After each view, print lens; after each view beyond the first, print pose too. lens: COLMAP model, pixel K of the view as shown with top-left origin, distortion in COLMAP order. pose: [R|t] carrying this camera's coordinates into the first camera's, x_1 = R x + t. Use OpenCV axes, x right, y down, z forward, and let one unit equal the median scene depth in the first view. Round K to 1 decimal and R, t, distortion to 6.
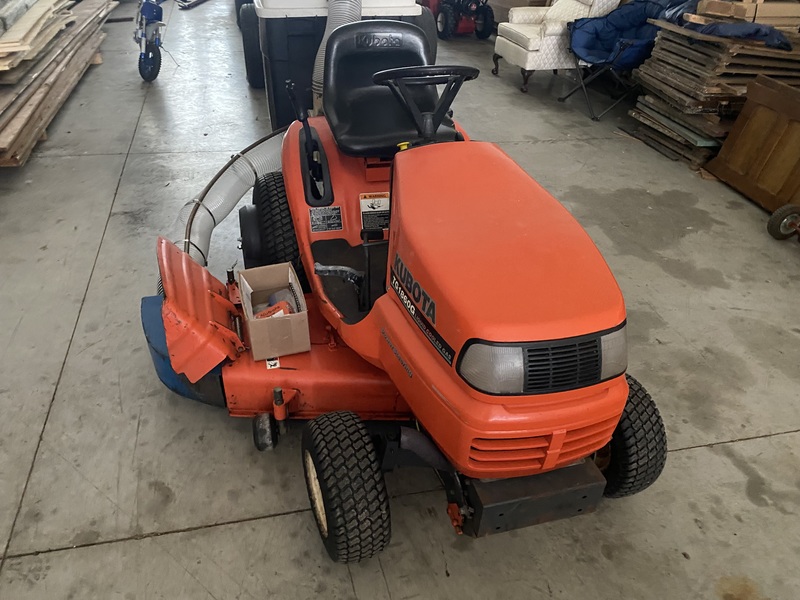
lens RADIAL K [[597.8, 0, 397.3], [0, 597.8, 302.9], [0, 0, 1]] dist [0.001051, -0.004182]
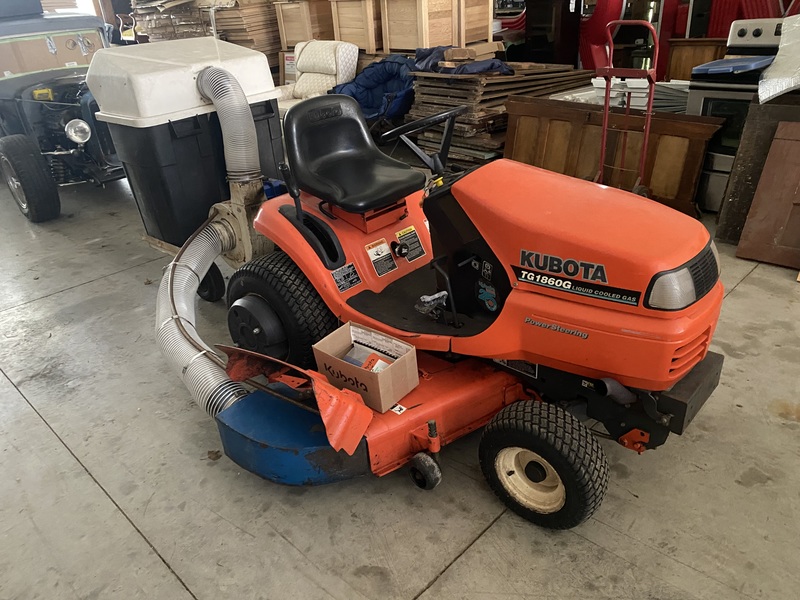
lens RADIAL K [[597.8, 0, 397.3], [0, 597.8, 302.9], [0, 0, 1]] dist [0.001051, -0.004182]
pose [[0.842058, -0.333532, 0.423905, -0.461177], [0.383901, 0.922647, -0.036646, -0.024282], [-0.378892, 0.193596, 0.904965, 0.024989]]
